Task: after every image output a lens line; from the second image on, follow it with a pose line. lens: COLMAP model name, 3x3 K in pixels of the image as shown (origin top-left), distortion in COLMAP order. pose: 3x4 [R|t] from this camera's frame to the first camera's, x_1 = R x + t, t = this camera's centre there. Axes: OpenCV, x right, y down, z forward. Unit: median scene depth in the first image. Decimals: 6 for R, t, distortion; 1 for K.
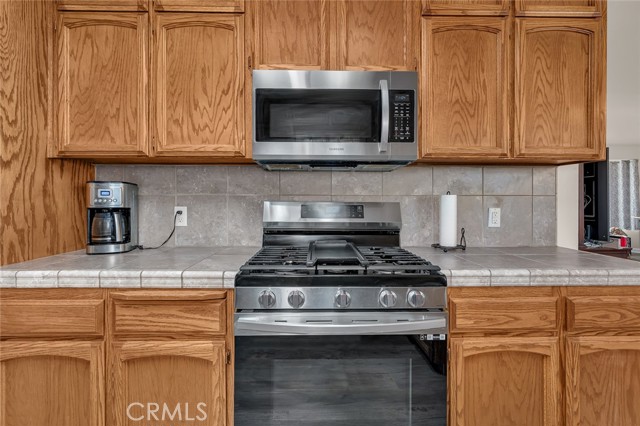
lens RADIAL K [[292.8, 0, 318.3], [0, 292.8, 200.2], [0, 0, 1]] dist [-0.008798, 0.002206]
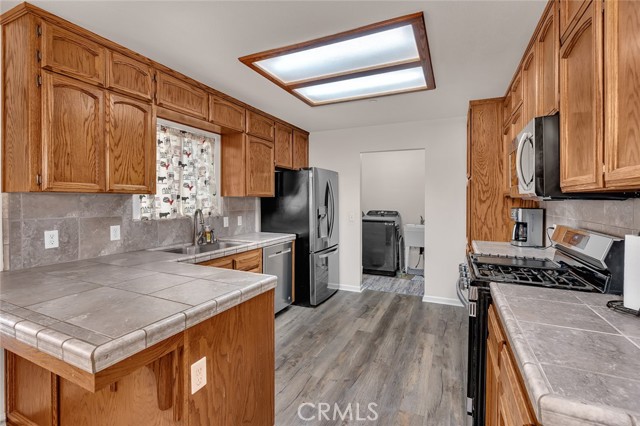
lens RADIAL K [[292.8, 0, 320.8], [0, 292.8, 202.3], [0, 0, 1]] dist [-0.008798, 0.002206]
pose [[-0.447712, 0.006803, -0.894152, 1.610410], [-0.000519, 0.999969, 0.007868, -0.117962], [0.894178, 0.003987, -0.447695, 0.730667]]
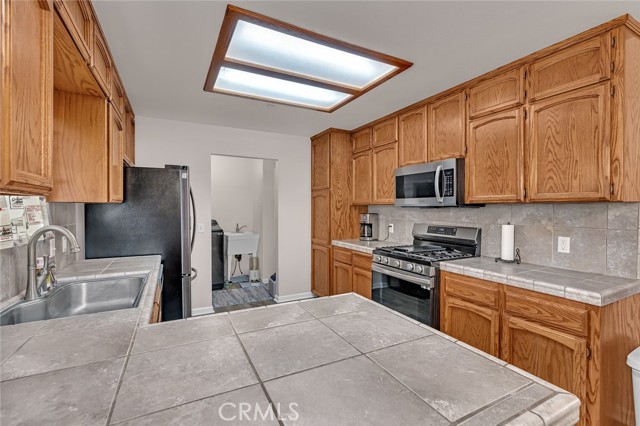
lens RADIAL K [[292.8, 0, 318.1], [0, 292.8, 210.0], [0, 0, 1]] dist [-0.008798, 0.002206]
pose [[0.438347, 0.006422, -0.898783, 1.532762], [0.001090, 0.999970, 0.007677, -0.118898], [0.898805, -0.004345, 0.438326, -0.566407]]
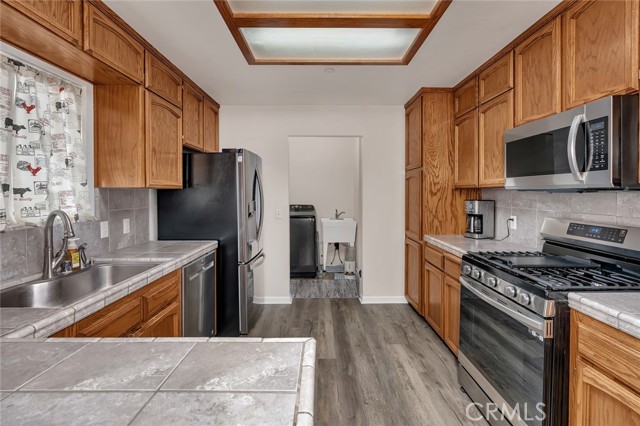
lens RADIAL K [[292.8, 0, 321.1], [0, 292.8, 196.4], [0, 0, 1]] dist [-0.008798, 0.002206]
pose [[-0.020754, 0.011208, -0.999722, 1.237501], [0.003238, 0.999933, 0.011143, -0.115618], [0.999779, -0.003006, -0.020788, 0.061328]]
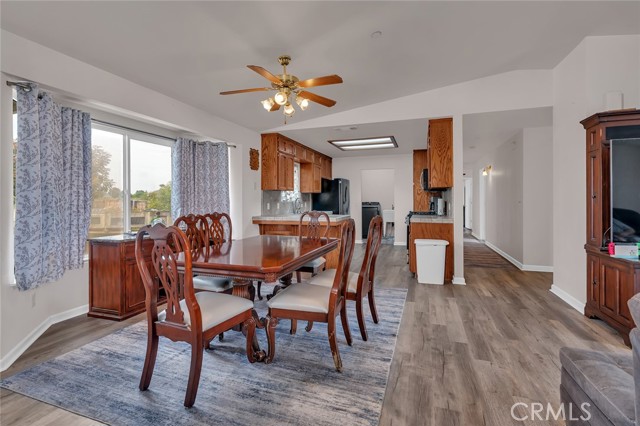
lens RADIAL K [[292.8, 0, 321.6], [0, 292.8, 202.8], [0, 0, 1]] dist [-0.008798, 0.002206]
pose [[-0.356860, 0.007801, -0.934125, 4.434647], [0.005175, 0.999966, 0.006374, -0.003695], [0.934144, -0.002559, -0.356888, 1.074161]]
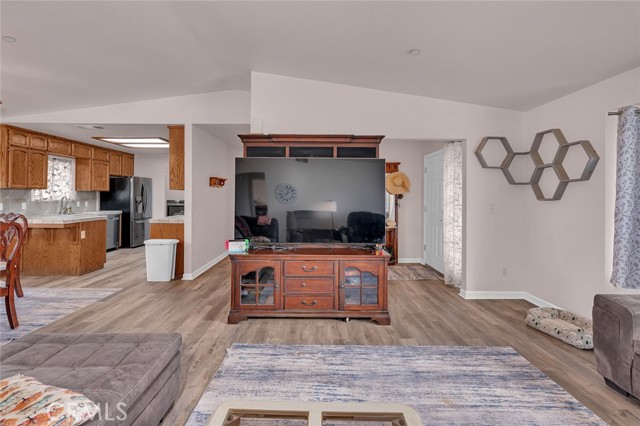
lens RADIAL K [[292.8, 0, 317.2], [0, 292.8, 196.6], [0, 0, 1]] dist [-0.008798, 0.002206]
pose [[-0.018161, -0.002089, -0.999833, 4.365665], [-0.005546, 0.999983, -0.001988, -0.066020], [0.999820, 0.005508, -0.018172, 2.830315]]
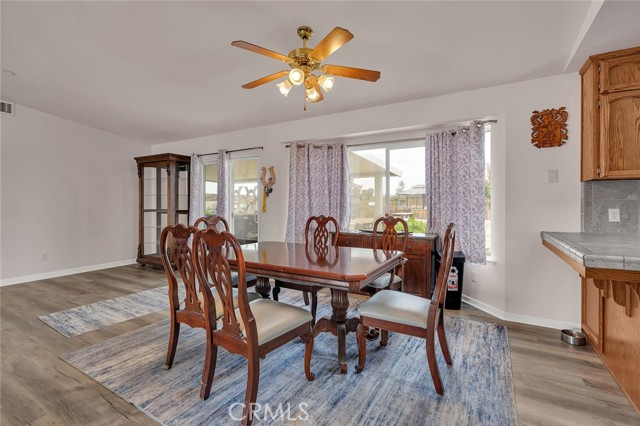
lens RADIAL K [[292.8, 0, 326.2], [0, 292.8, 203.9], [0, 0, 1]] dist [-0.008798, 0.002206]
pose [[-0.856295, 0.000252, 0.516487, 1.560128], [0.001128, 0.999998, 0.001381, -0.006820], [-0.516486, 0.001765, -0.856294, 1.503790]]
